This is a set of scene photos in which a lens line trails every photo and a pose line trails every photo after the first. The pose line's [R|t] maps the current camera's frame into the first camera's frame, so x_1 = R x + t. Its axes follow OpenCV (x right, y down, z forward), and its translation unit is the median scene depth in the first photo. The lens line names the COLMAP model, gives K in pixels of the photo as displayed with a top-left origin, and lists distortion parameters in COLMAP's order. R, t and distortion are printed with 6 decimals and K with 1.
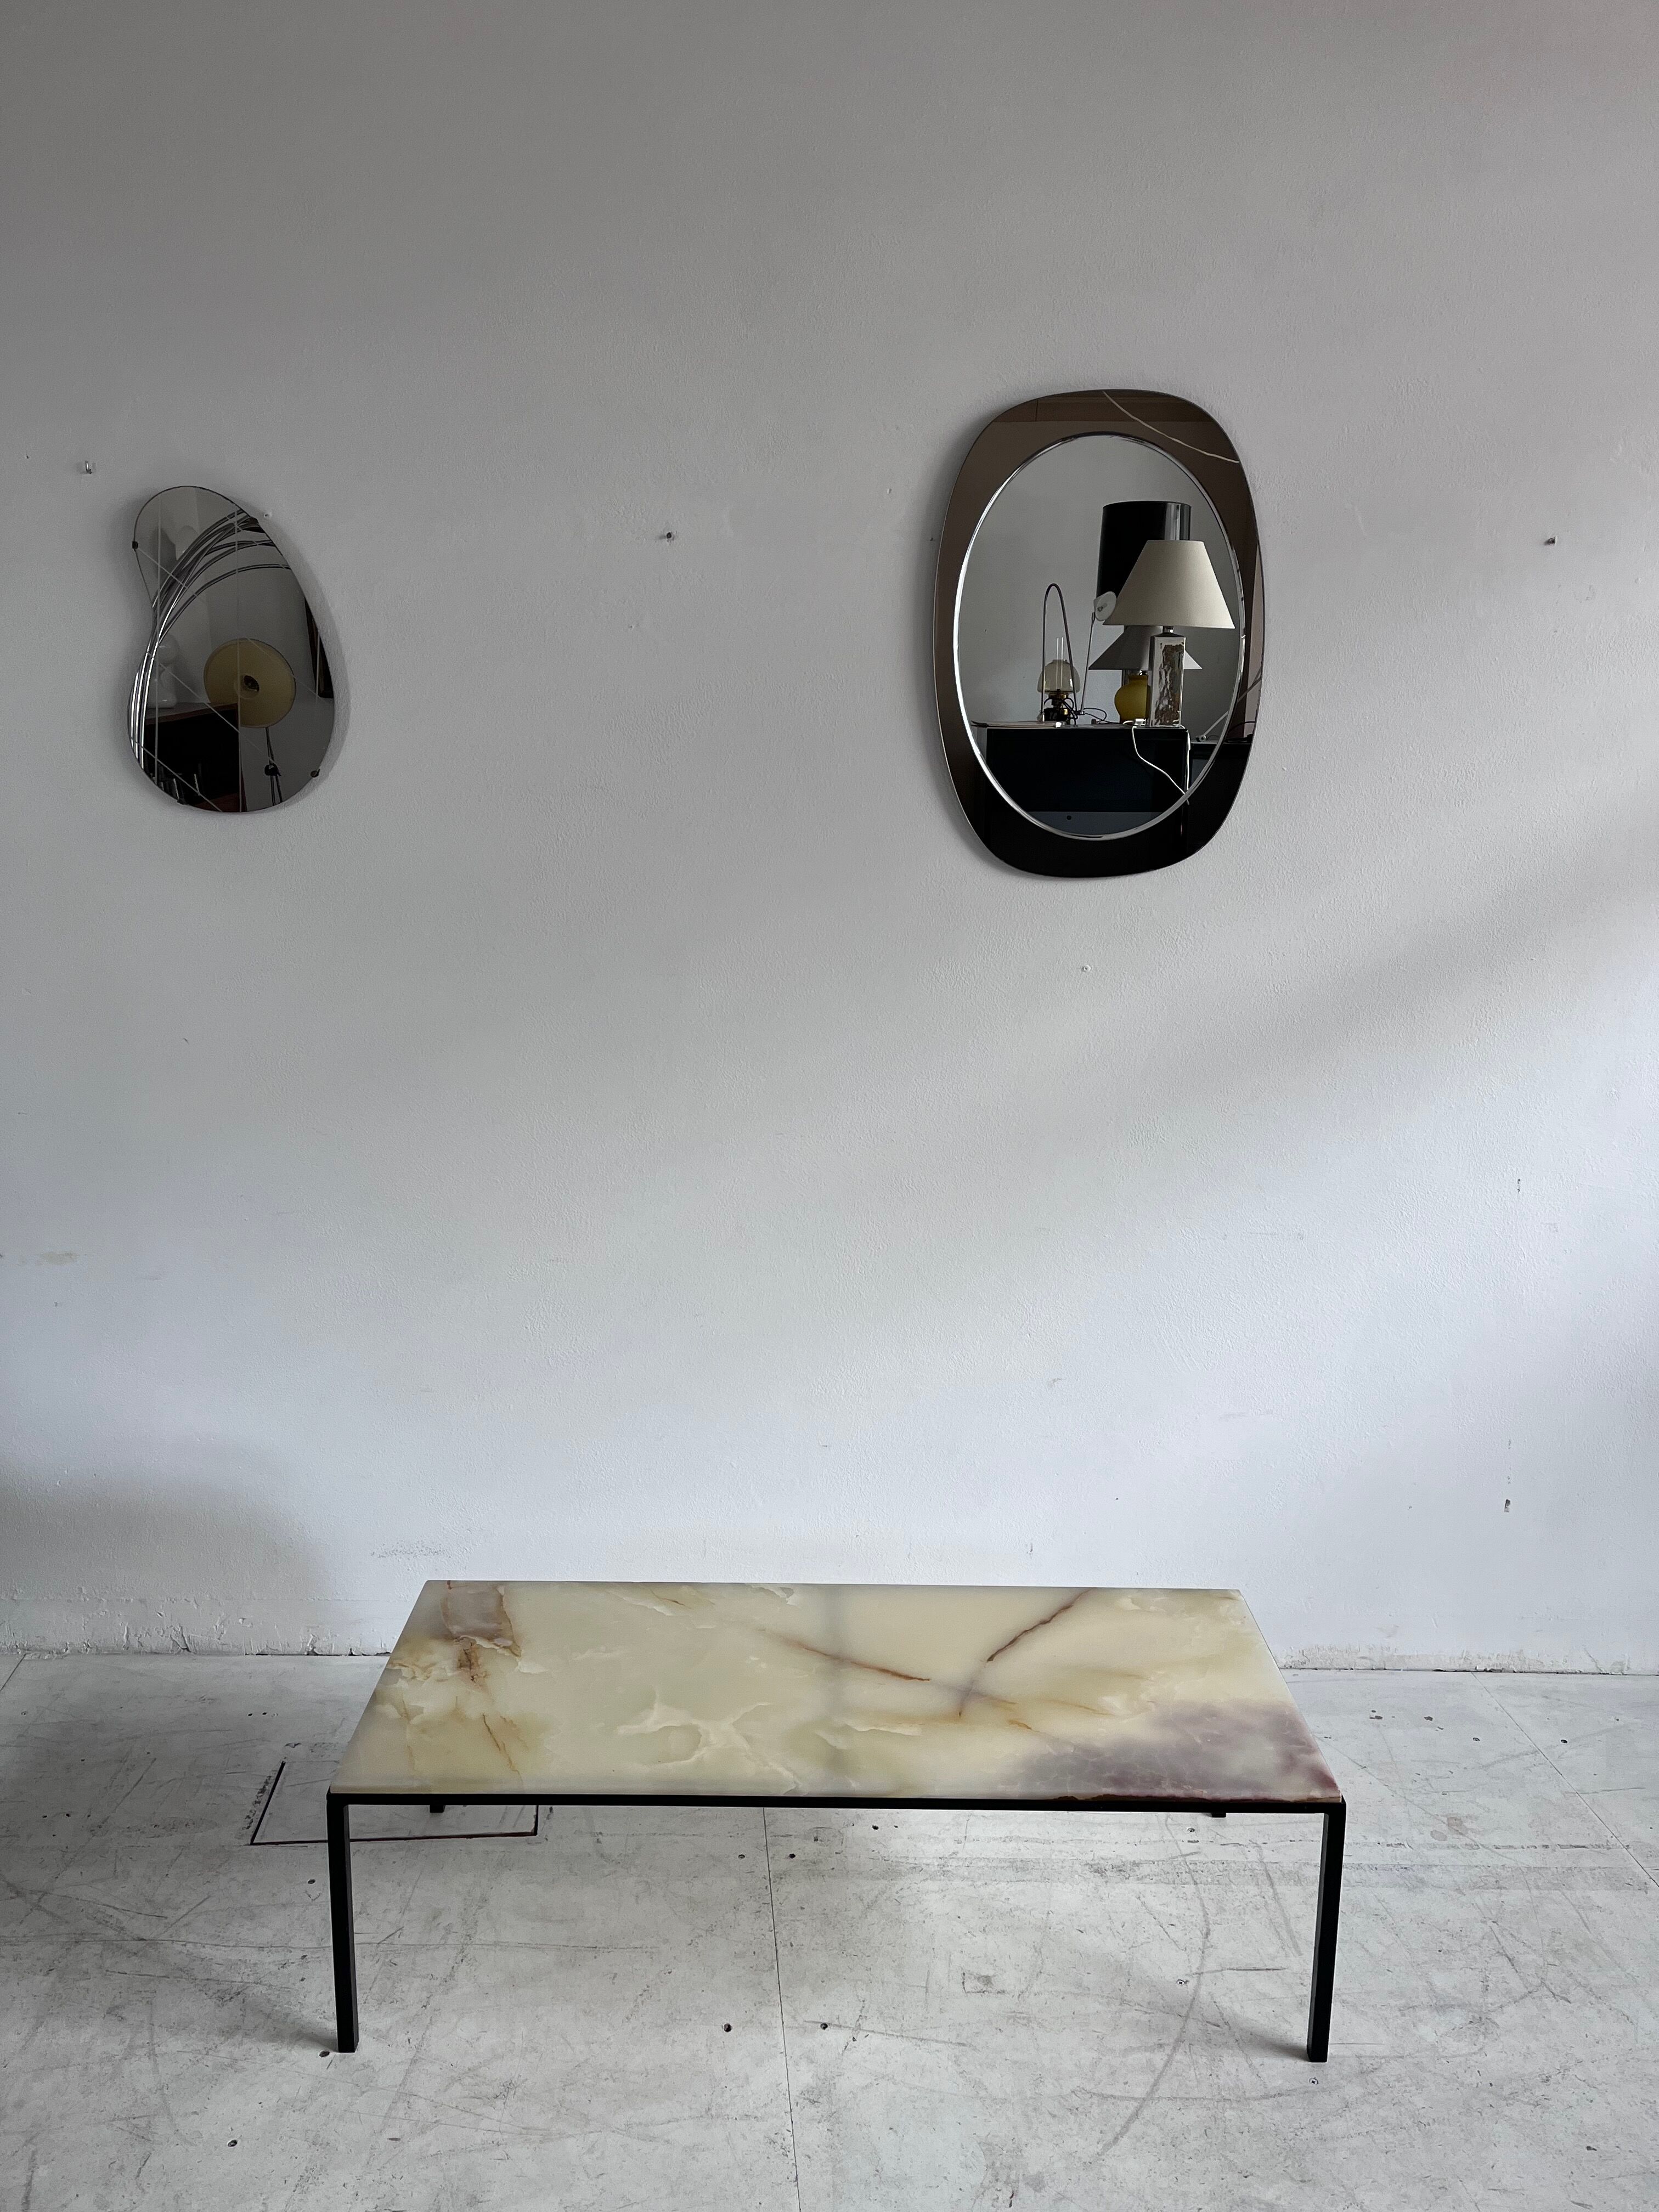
lens RADIAL K [[1644.9, 0, 812.3], [0, 1644.9, 1114.2], [0, 0, 1]] dist [0.006944, -0.002816]
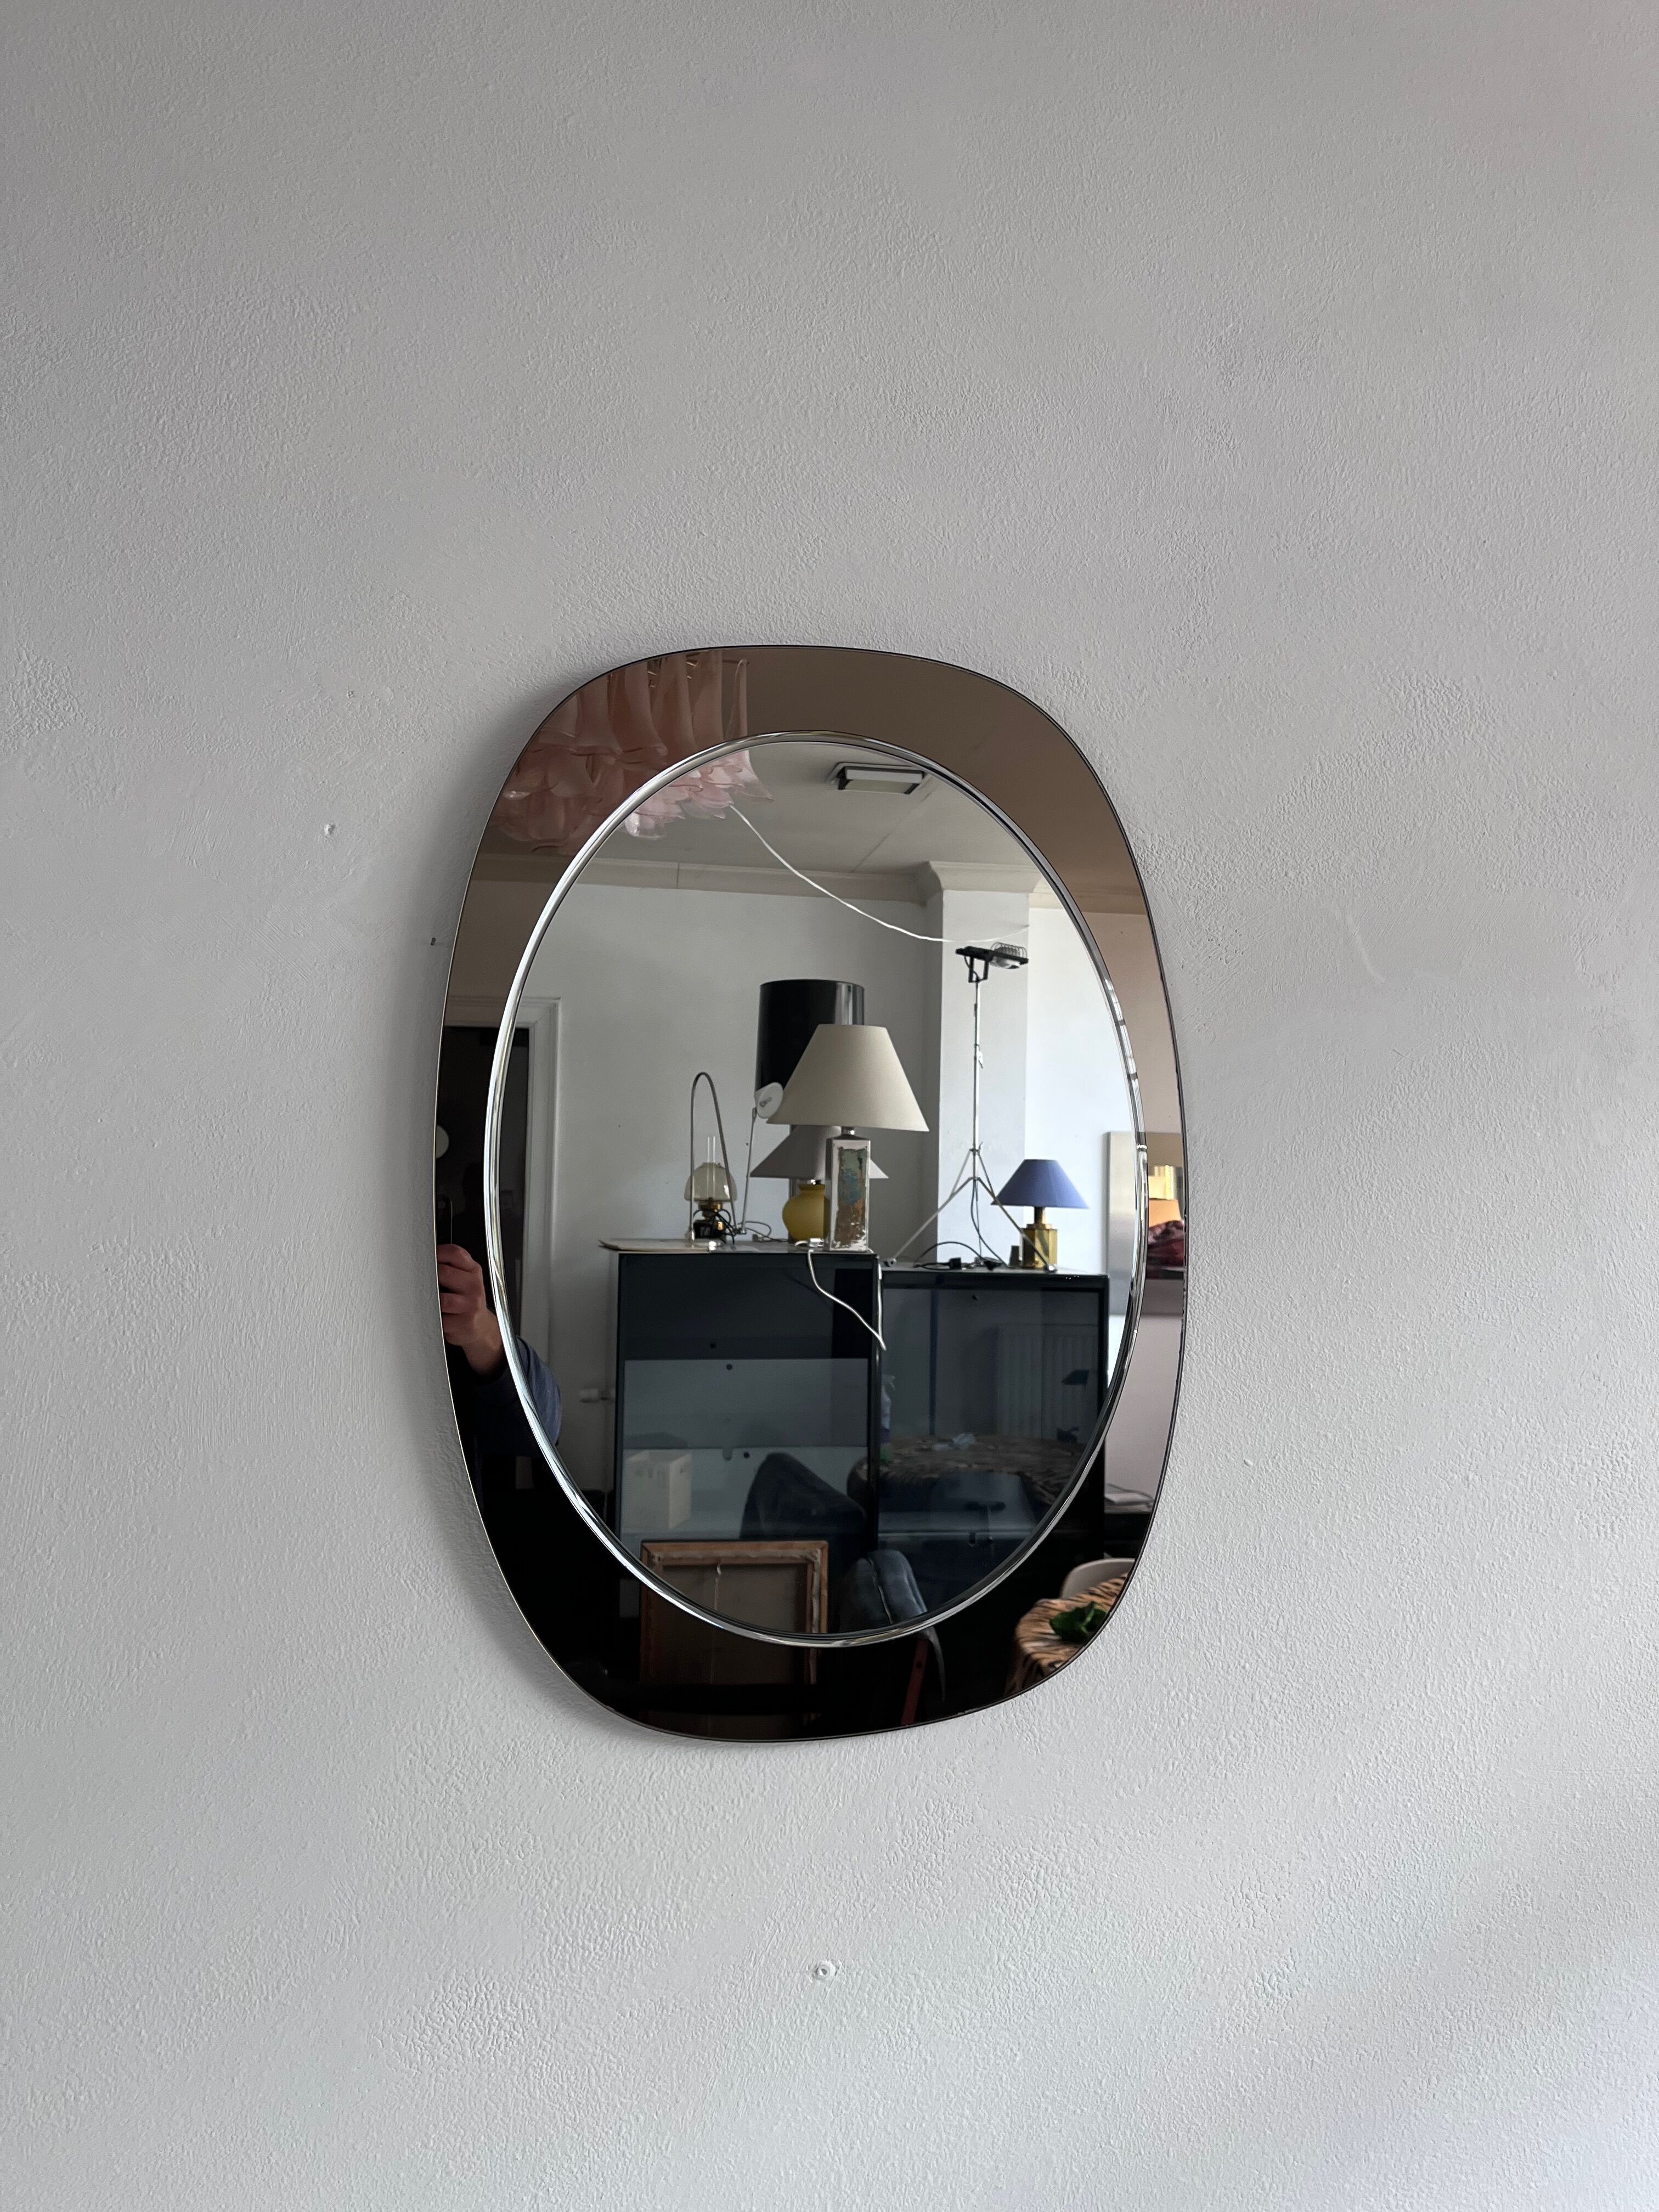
lens RADIAL K [[1644.9, 0, 828.0], [0, 1644.9, 1111.0], [0, 0, 1]] dist [0.006944, -0.002816]
pose [[0.975971, 0.021097, 0.216875, 0.033563], [0.042030, 0.958385, -0.282369, -0.077039], [-0.213807, 0.284699, 0.934469, 0.248939]]
